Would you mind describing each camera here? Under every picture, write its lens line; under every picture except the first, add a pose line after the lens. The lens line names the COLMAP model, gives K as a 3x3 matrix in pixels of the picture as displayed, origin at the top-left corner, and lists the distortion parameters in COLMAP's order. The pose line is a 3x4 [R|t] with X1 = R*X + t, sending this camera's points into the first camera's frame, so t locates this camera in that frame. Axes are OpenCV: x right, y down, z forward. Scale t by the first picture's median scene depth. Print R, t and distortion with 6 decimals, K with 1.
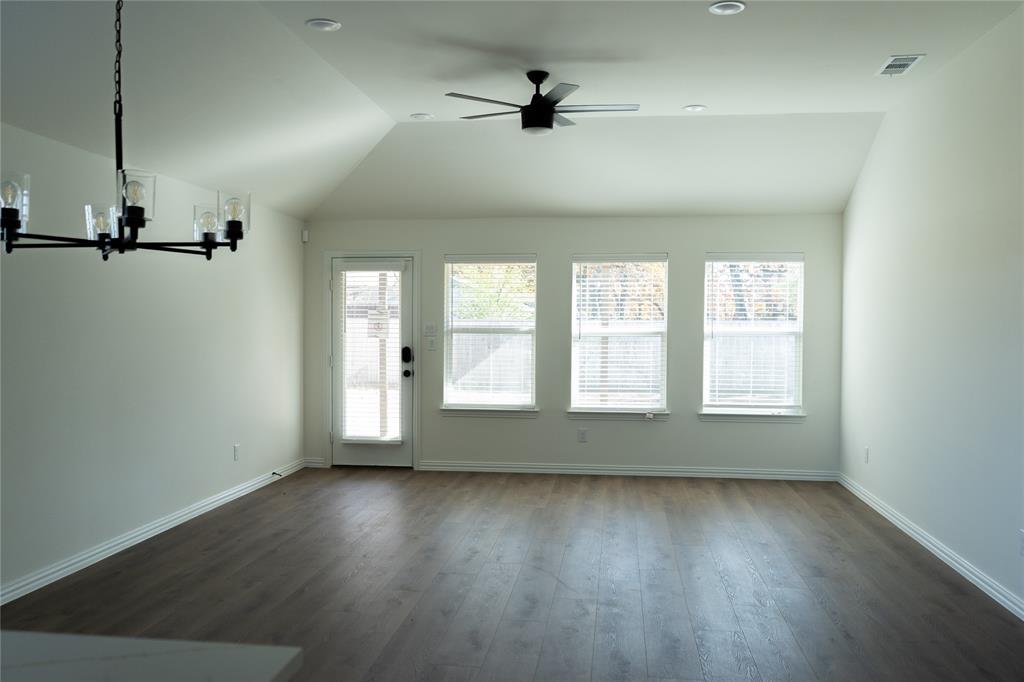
lens RADIAL K [[865.9, 0, 512.0], [0, 865.9, 341.0], [0, 0, 1]] dist [-0.000662, 0.000241]
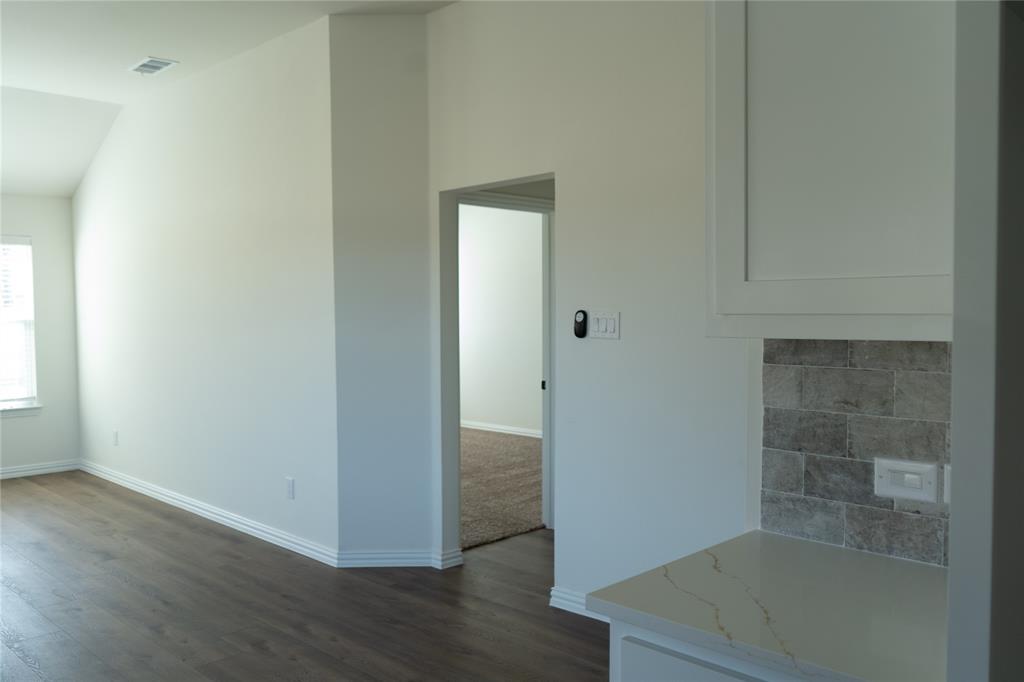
lens RADIAL K [[848.4, 0, 511.2], [0, 848.4, 348.1], [0, 0, 1]] dist [-0.001059, -0.003806]
pose [[0.608548, -0.051100, 0.791870, -0.085203], [0.029063, 0.998690, 0.042111, -0.002991], [-0.792984, -0.002613, 0.609236, 0.011582]]
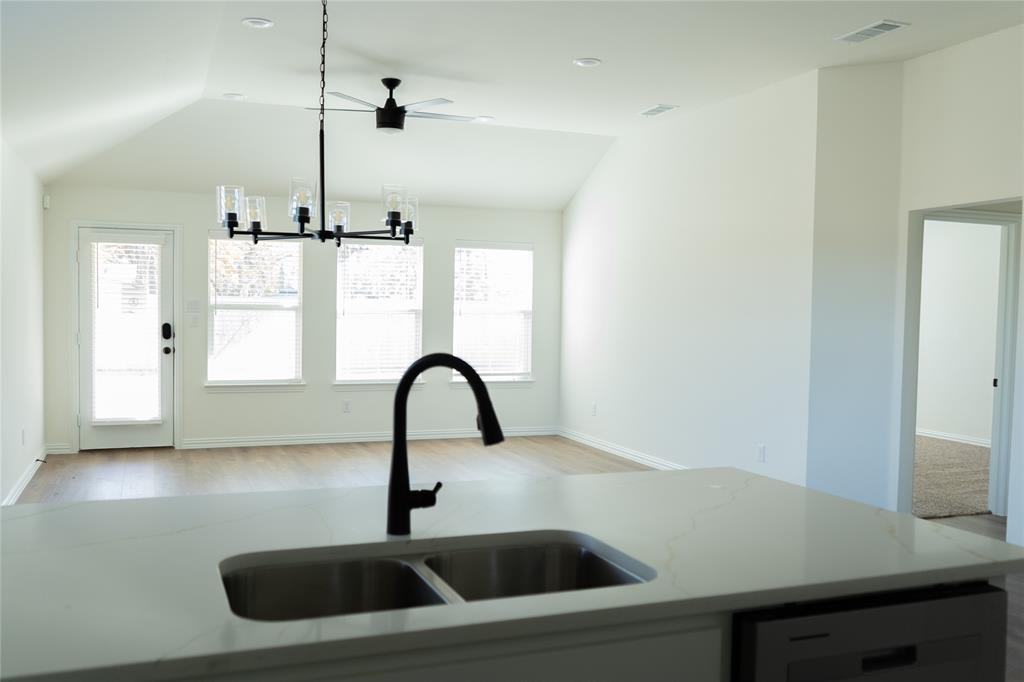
lens RADIAL K [[933.6, 0, 513.0], [0, 933.6, 347.0], [0, 0, 1]] dist [0.000661, -0.006373]
pose [[0.876995, -0.012606, 0.480333, -0.298101], [-0.001943, 0.999555, 0.029781, 0.001693], [-0.480495, -0.027051, 0.876580, -0.108685]]
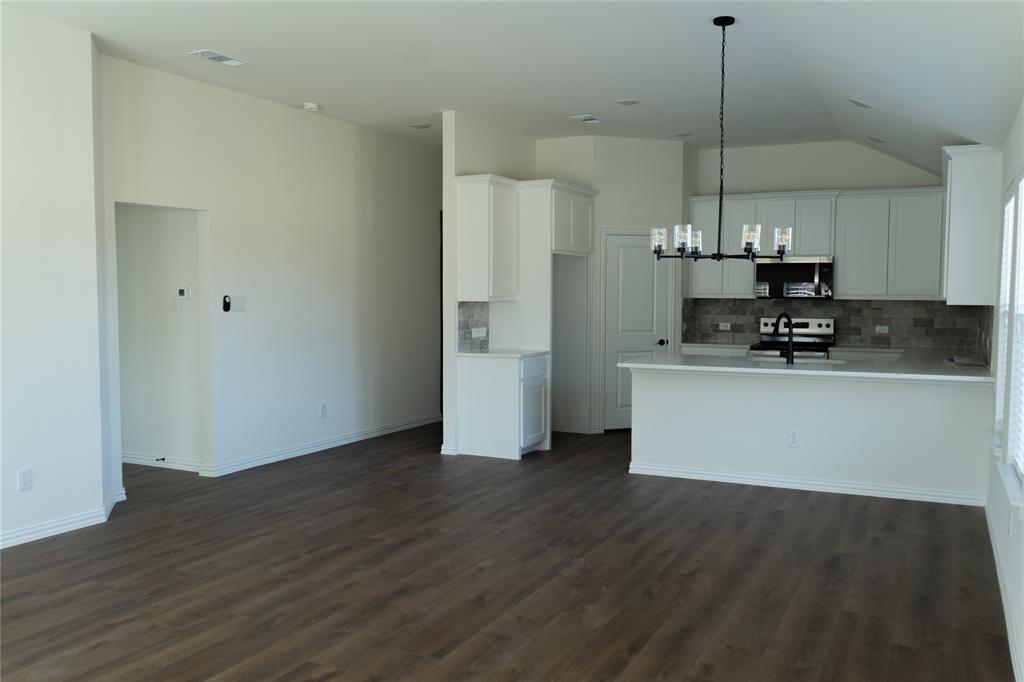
lens RADIAL K [[848.4, 0, 511.2], [0, 848.4, 348.1], [0, 0, 1]] dist [-0.001059, -0.003806]
pose [[-0.941632, -0.032615, 0.335061, -0.223557], [-0.003427, 0.996173, 0.087337, -0.025831], [-0.336627, 0.081091, -0.938140, 0.988652]]
